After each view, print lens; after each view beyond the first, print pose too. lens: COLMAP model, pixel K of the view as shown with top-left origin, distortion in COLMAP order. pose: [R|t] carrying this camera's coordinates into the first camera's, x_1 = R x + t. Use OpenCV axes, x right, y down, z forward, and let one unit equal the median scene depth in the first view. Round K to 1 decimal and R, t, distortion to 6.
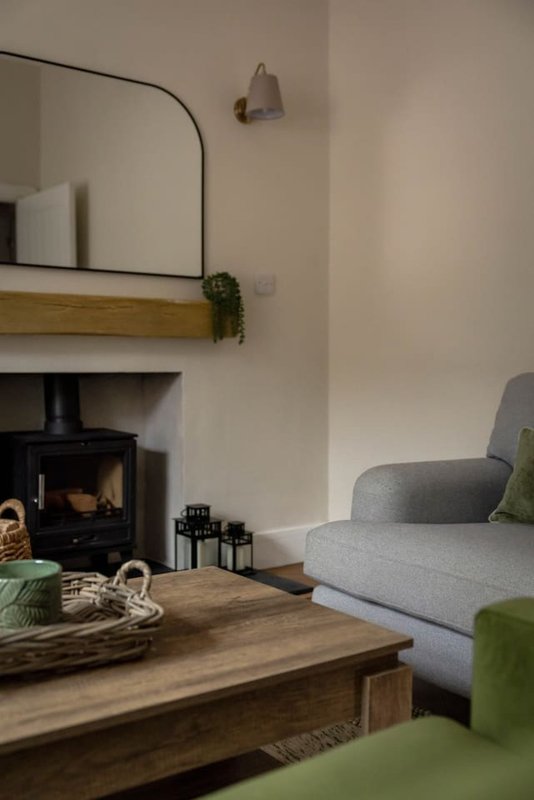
lens RADIAL K [[882.7, 0, 247.9], [0, 882.7, 391.0], [0, 0, 1]] dist [0.057036, 0.000000]
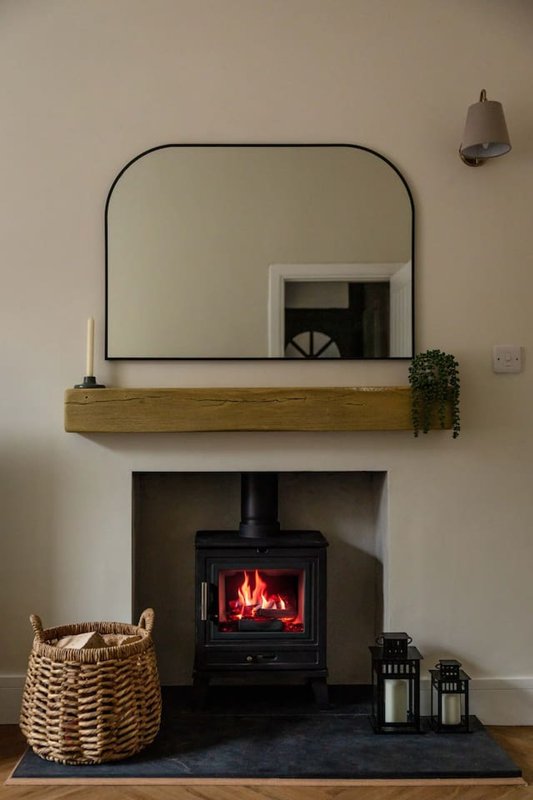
lens RADIAL K [[813.2, 0, 244.0], [0, 813.2, 413.9], [0, 0, 1]] dist [0.017375, 0.000000]
pose [[0.808640, -0.022880, -0.587859, 0.284551], [-0.012842, 0.998319, -0.056521, -0.031832], [0.588164, 0.053254, 0.806987, 0.300843]]
